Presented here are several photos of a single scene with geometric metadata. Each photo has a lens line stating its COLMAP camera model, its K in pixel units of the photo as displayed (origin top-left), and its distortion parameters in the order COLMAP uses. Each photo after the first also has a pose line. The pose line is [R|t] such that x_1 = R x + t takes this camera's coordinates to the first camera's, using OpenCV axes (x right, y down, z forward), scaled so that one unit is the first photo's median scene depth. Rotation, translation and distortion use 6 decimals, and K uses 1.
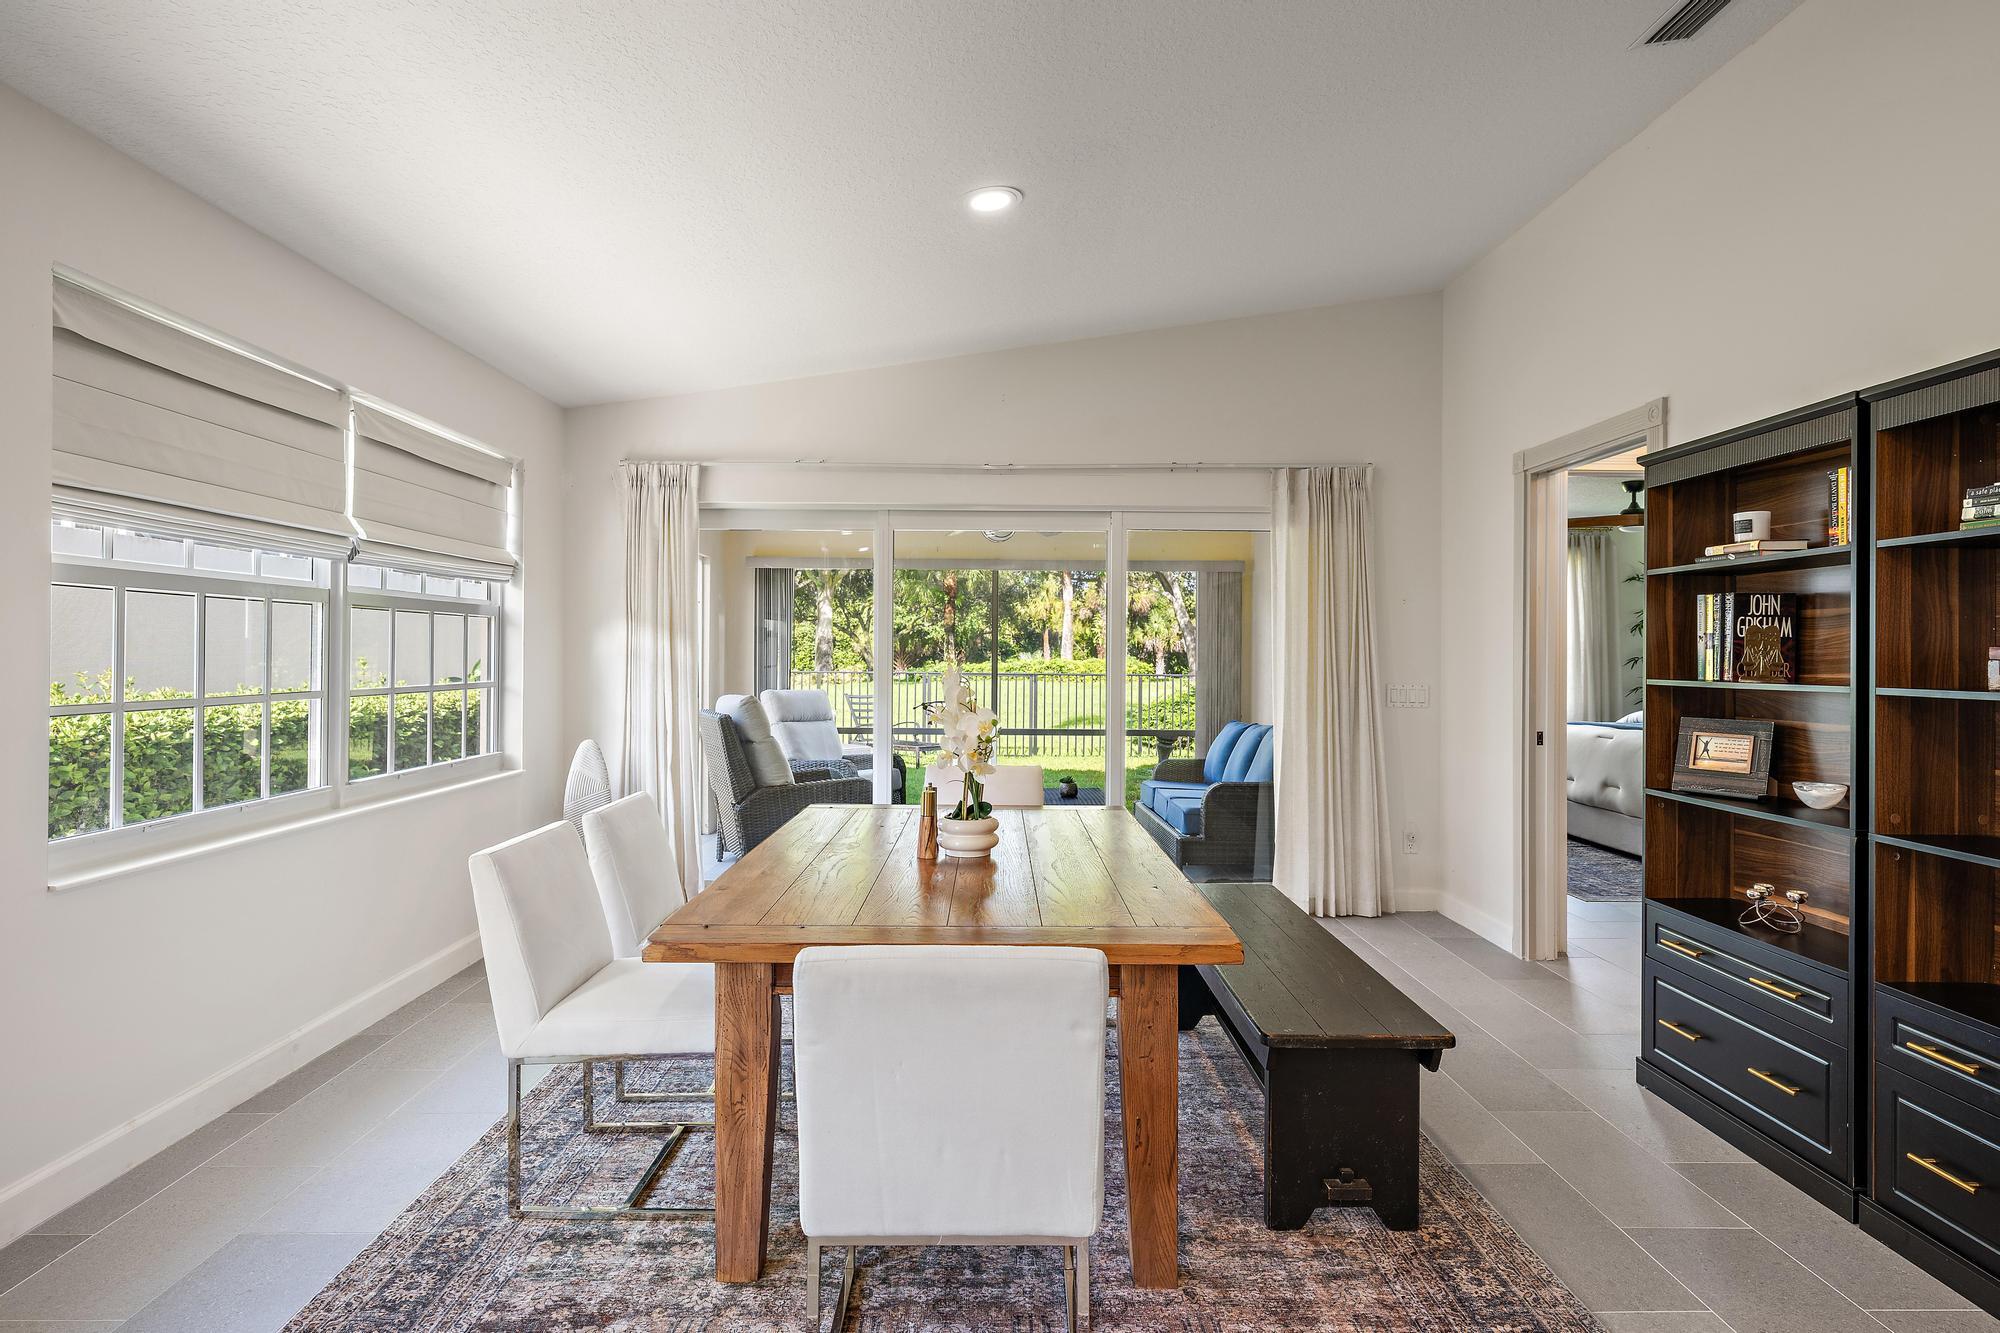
lens RADIAL K [[1066.8, 0, 996.4], [0, 1066.8, 659.1], [0, 0, 1]] dist [0.000442, -0.000281]
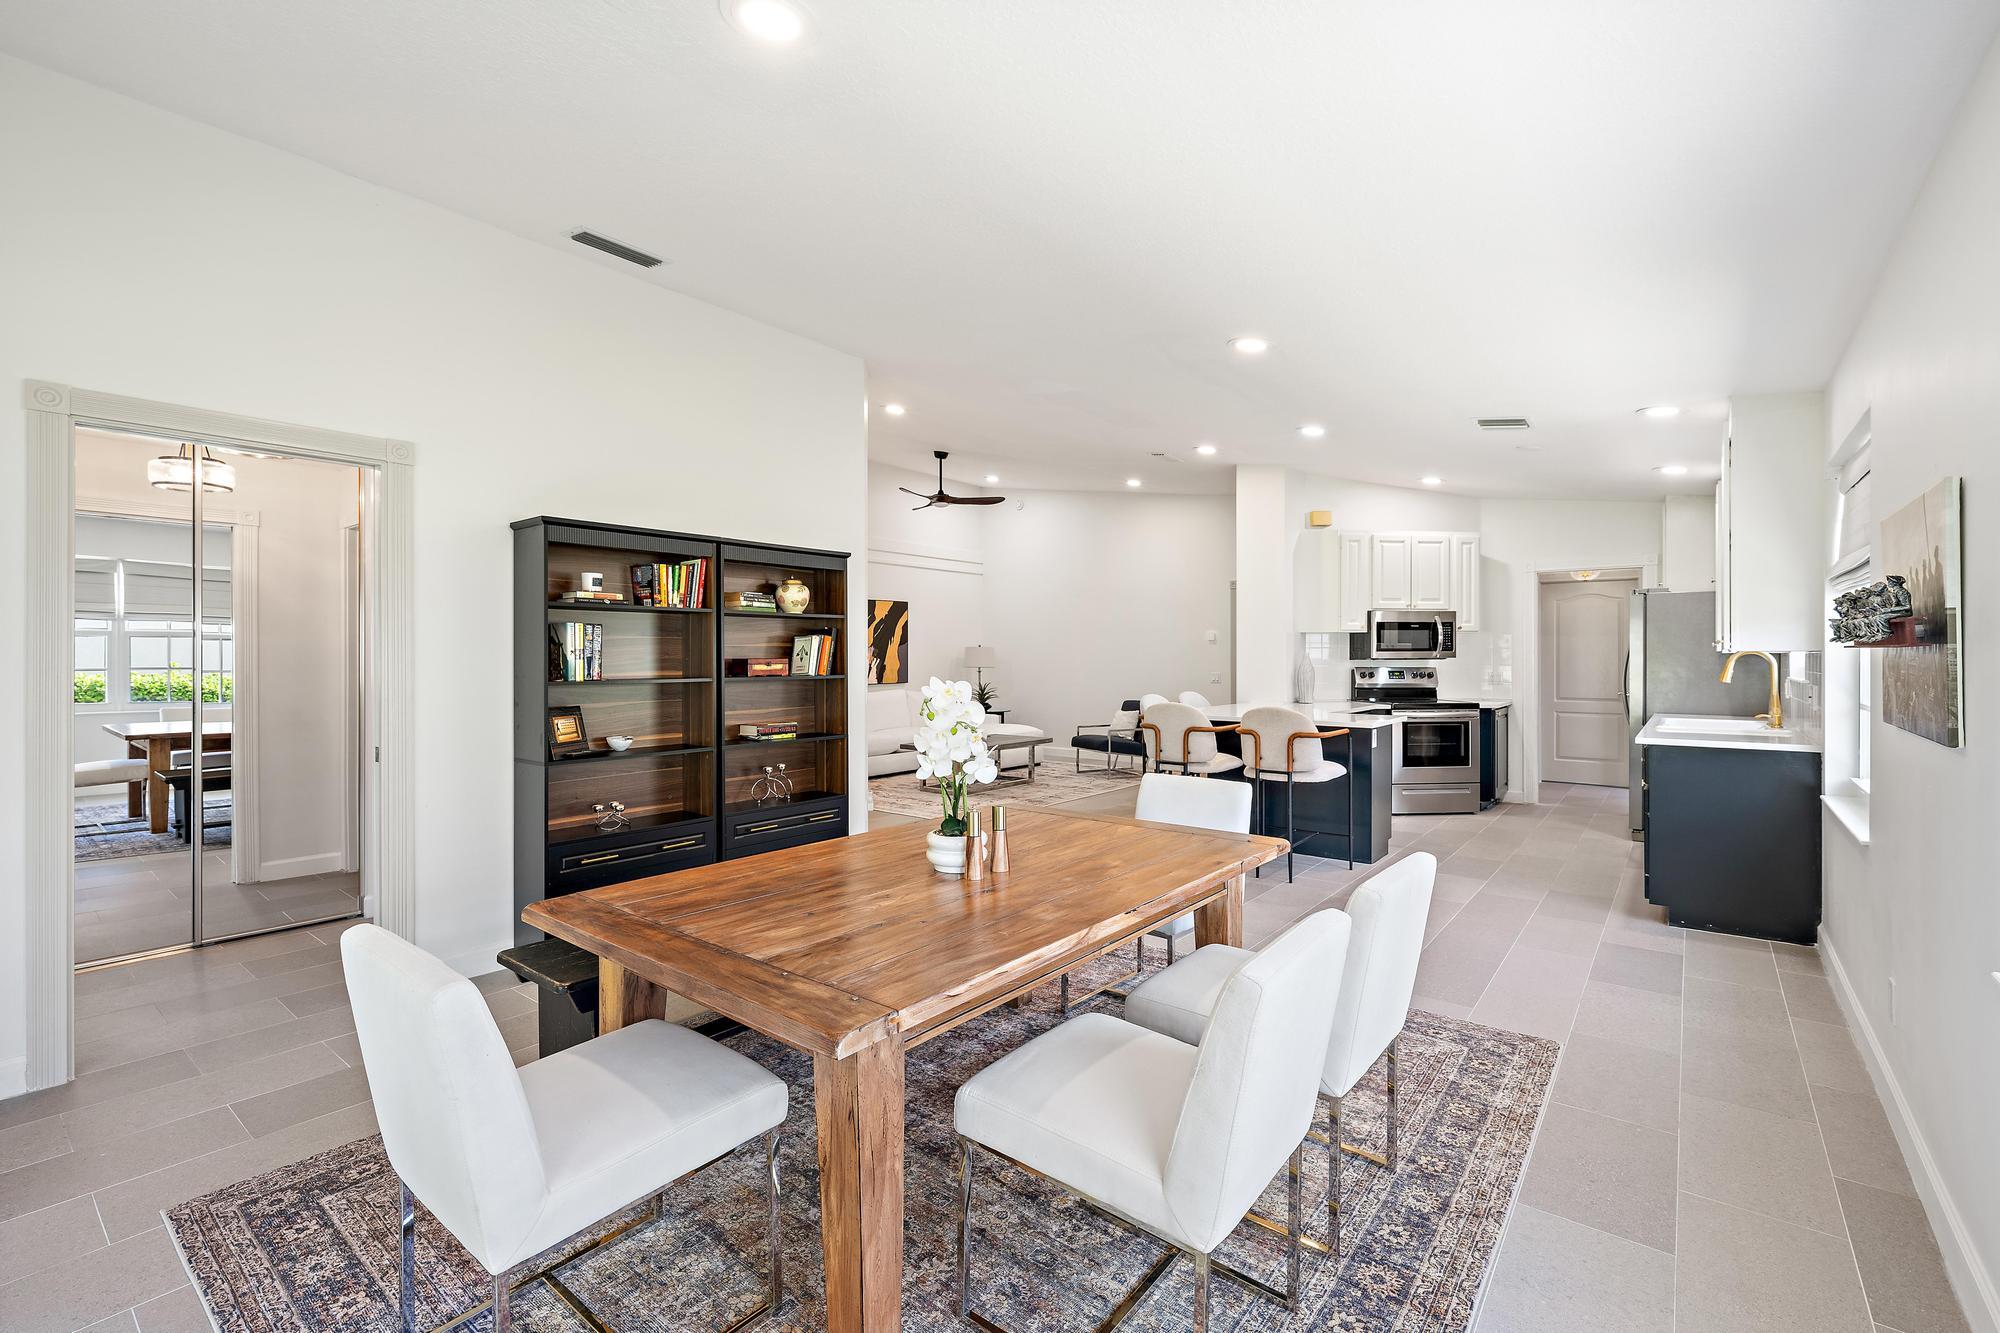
lens RADIAL K [[870.3, 0, 1007.6], [0, 870.3, 659.5], [0, 0, 1]] dist [0.000329, 0.000042]
pose [[-0.777770, -0.009408, 0.628479, -0.486135], [-0.001922, 0.999919, 0.012591, -0.022652], [-0.628547, 0.008585, -0.777725, 1.348931]]
